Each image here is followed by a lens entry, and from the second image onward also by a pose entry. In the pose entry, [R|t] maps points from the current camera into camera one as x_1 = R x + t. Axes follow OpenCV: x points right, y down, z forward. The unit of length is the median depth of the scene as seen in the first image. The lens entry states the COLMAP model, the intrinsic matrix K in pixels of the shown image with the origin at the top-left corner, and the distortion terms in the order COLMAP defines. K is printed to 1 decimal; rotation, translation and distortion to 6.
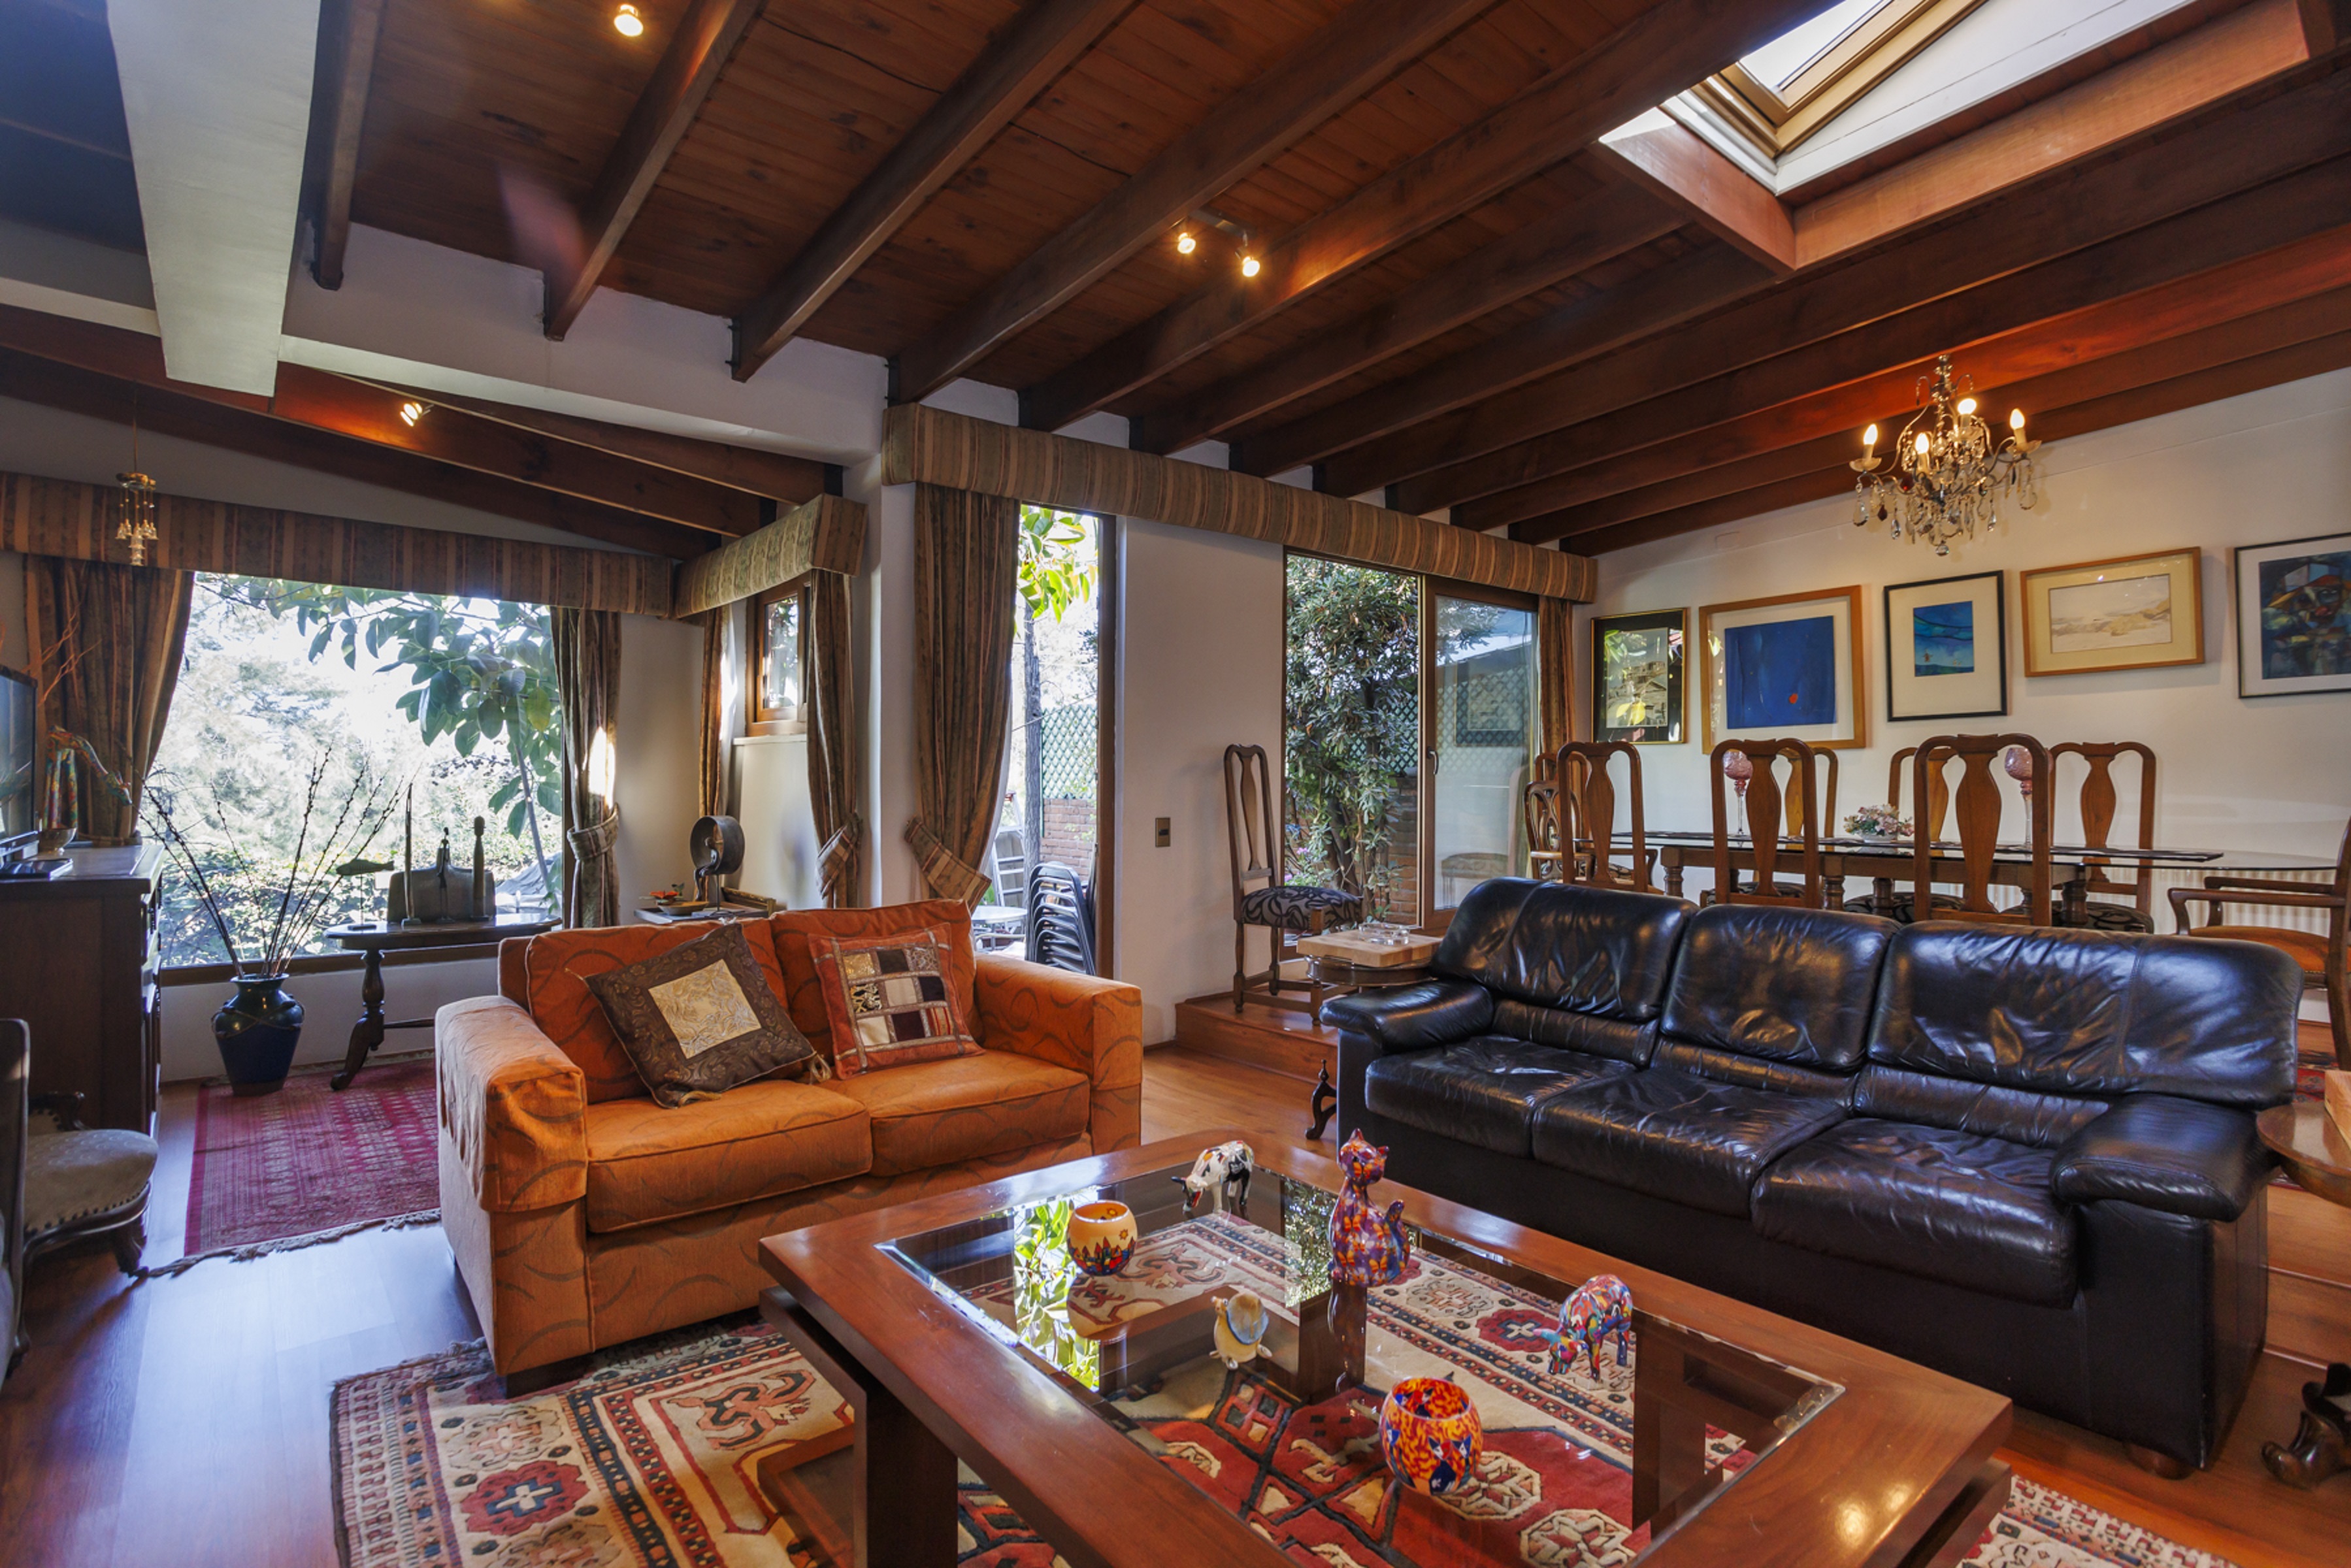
lens RADIAL K [[1142.1, 0, 1157.7], [0, 1142.1, 787.3], [0, 0, 1]] dist [-0.021341, 0.016396]
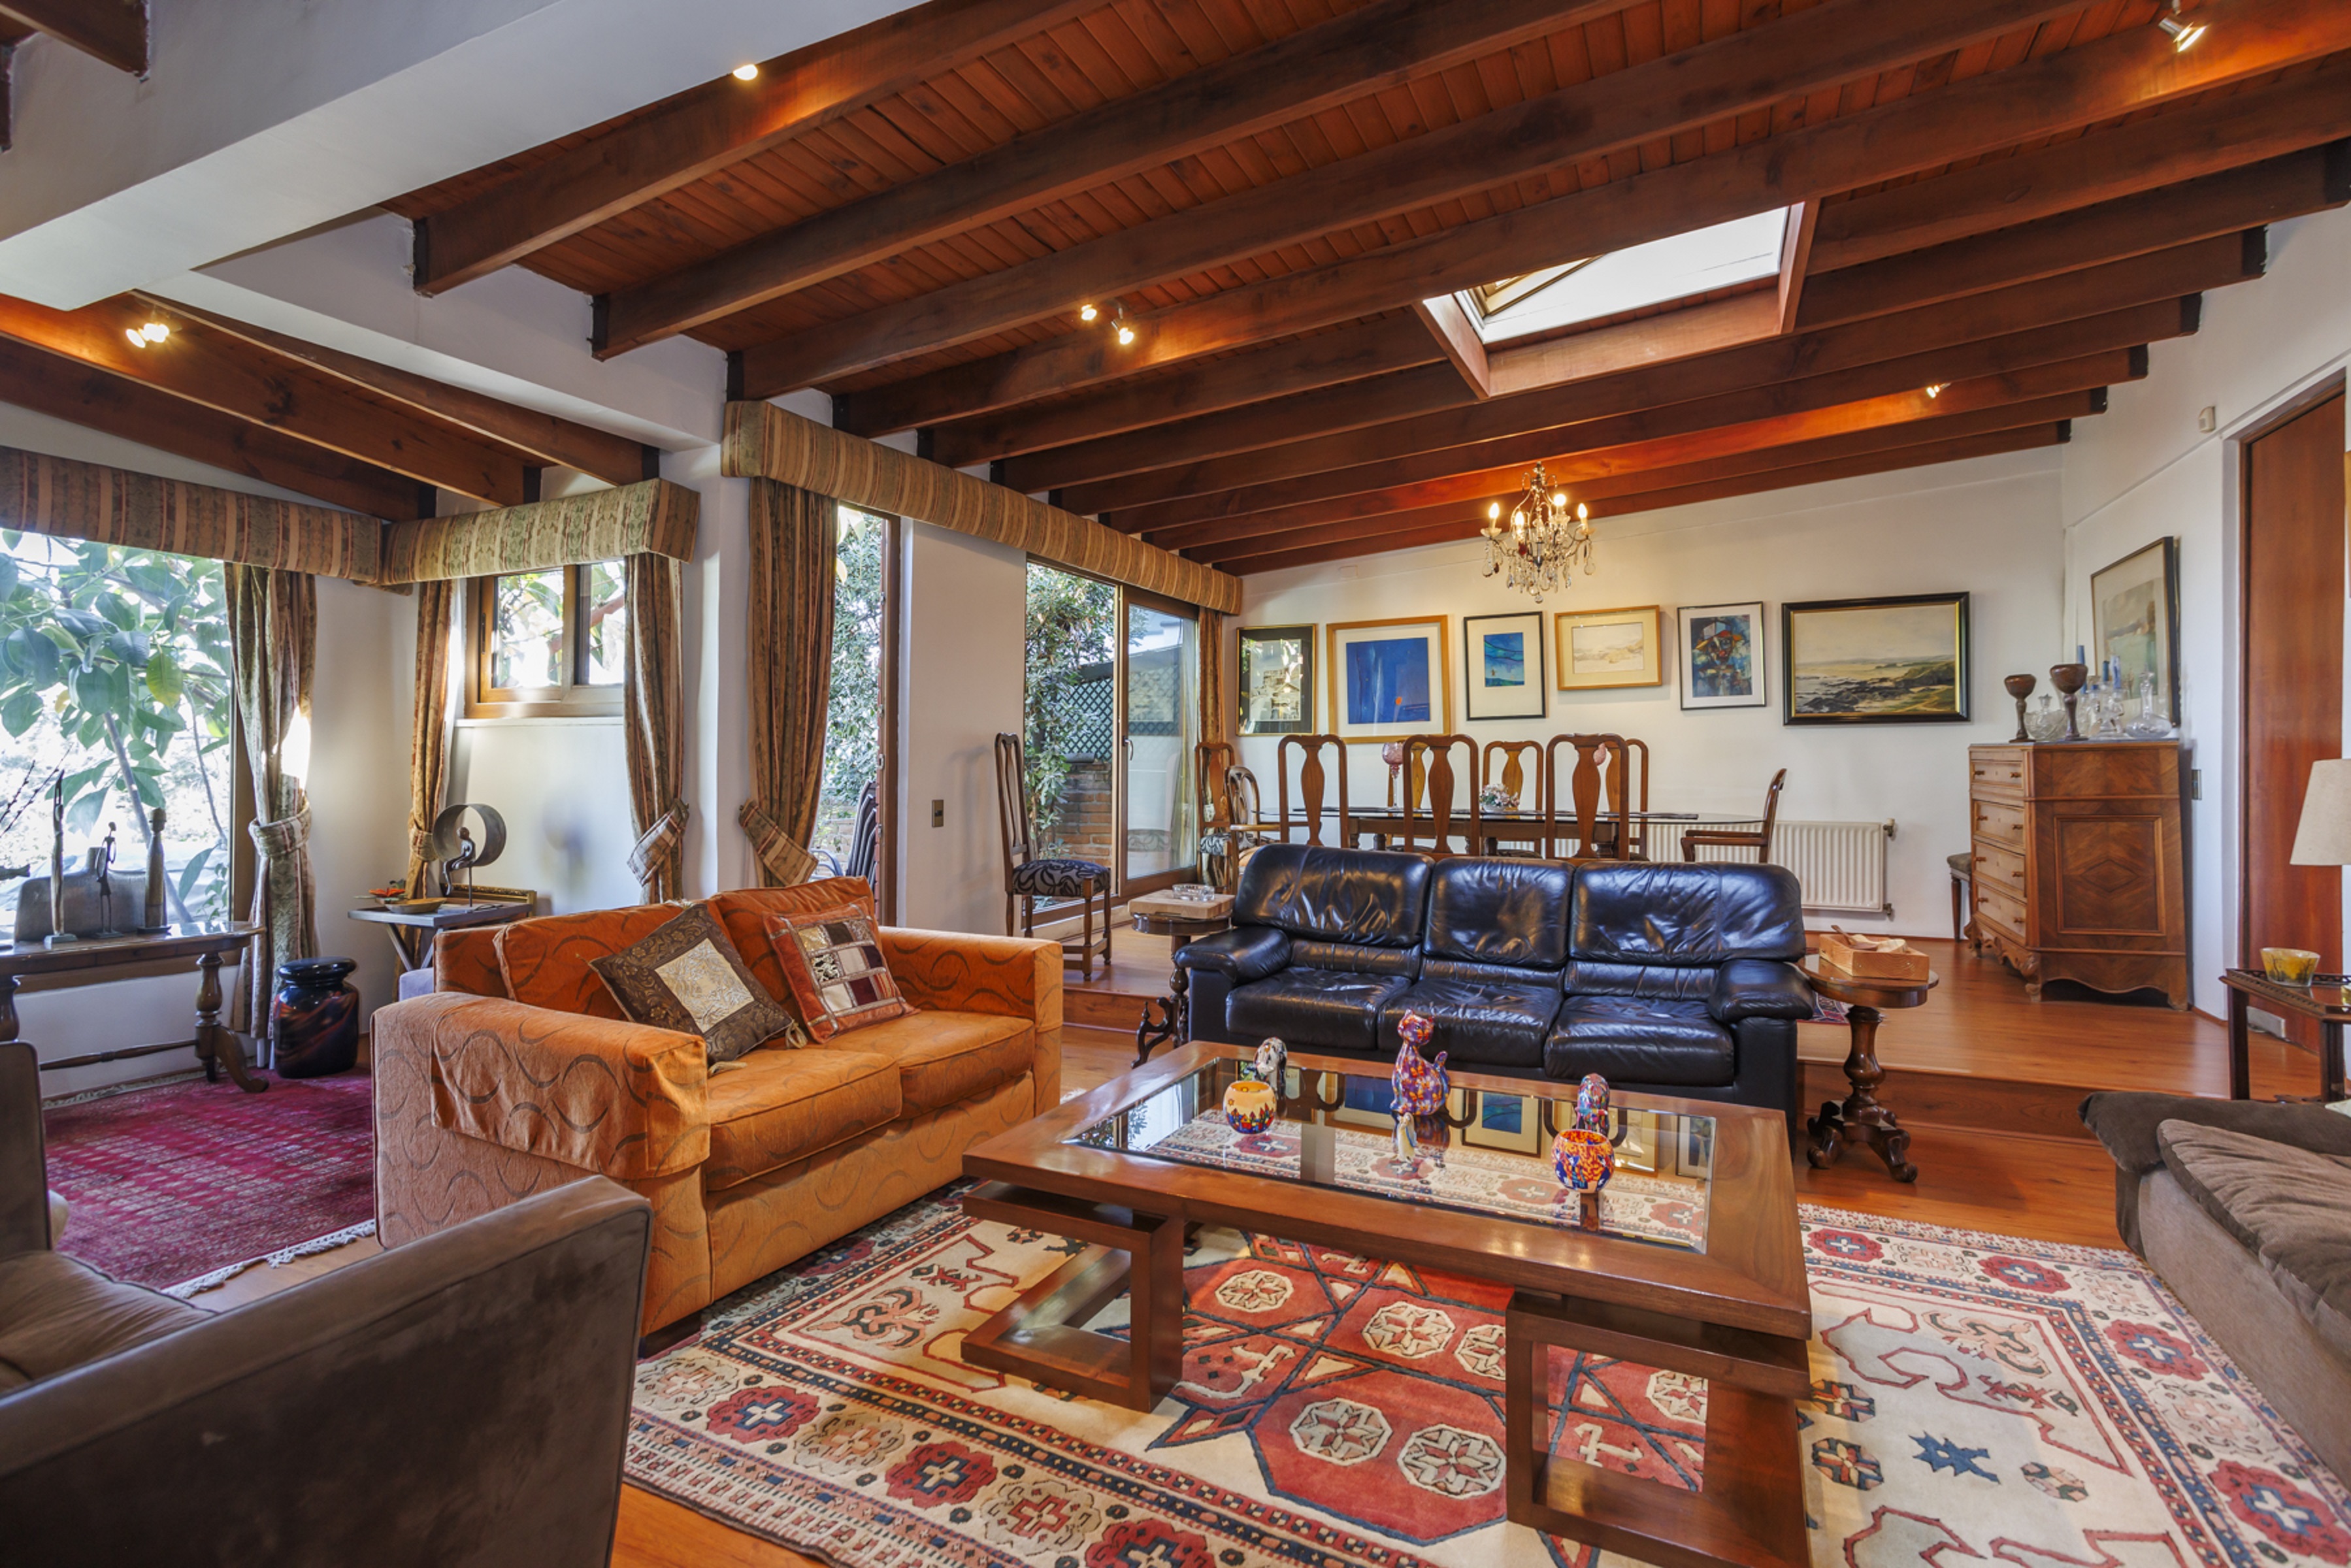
lens RADIAL K [[1142.1, 0, 1155.1], [0, 1142.1, 752.5], [0, 0, 1]] dist [-0.021341, 0.016396]
pose [[0.914379, 0.004199, 0.404838, -0.299782], [0.002673, 0.999862, -0.016407, -0.000131], [-0.404851, 0.016085, 0.914241, -0.080987]]
